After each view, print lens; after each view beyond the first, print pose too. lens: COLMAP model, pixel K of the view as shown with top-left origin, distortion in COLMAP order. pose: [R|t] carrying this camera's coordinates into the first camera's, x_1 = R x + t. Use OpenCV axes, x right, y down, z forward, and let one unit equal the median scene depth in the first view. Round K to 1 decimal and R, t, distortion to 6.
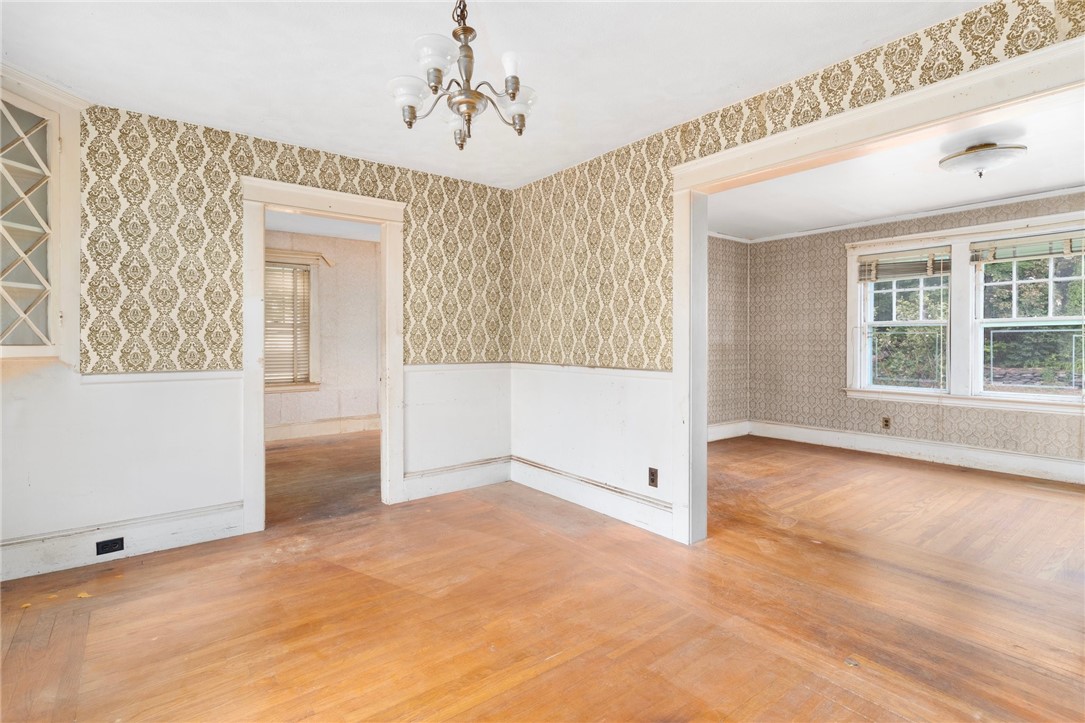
lens RADIAL K [[519.0, 0, 528.4], [0, 519.0, 341.4], [0, 0, 1]] dist [0.001583, -0.000273]
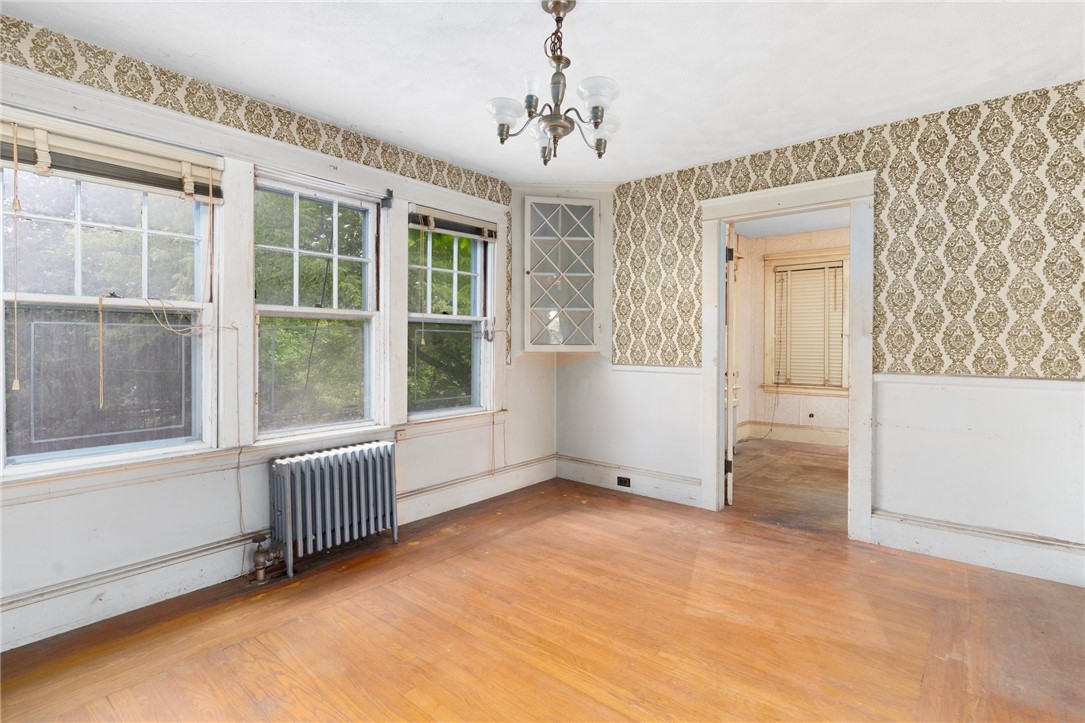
lens RADIAL K [[519.0, 0, 548.0], [0, 519.0, 346.2], [0, 0, 1]] dist [0.001583, -0.000273]
pose [[0.243767, 0.006471, -0.969812, 0.499098], [-0.005009, 0.999973, 0.005413, 0.002790], [0.969821, 0.003538, 0.243793, 0.383106]]
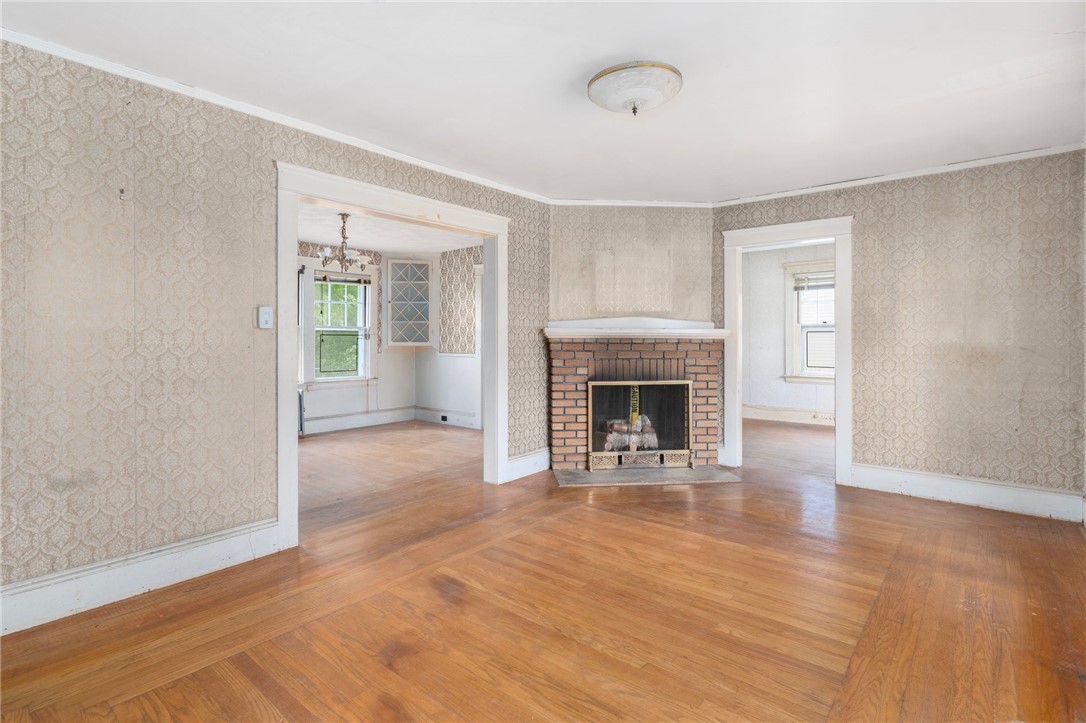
lens RADIAL K [[519.4, 0, 548.6], [0, 519.4, 334.9], [0, 0, 1]] dist [0.001583, -0.000273]
pose [[0.246879, -0.007983, -0.969013, 1.657338], [0.000930, 0.999968, -0.008001, -0.006232], [0.969046, 0.001074, 0.246879, 0.762612]]
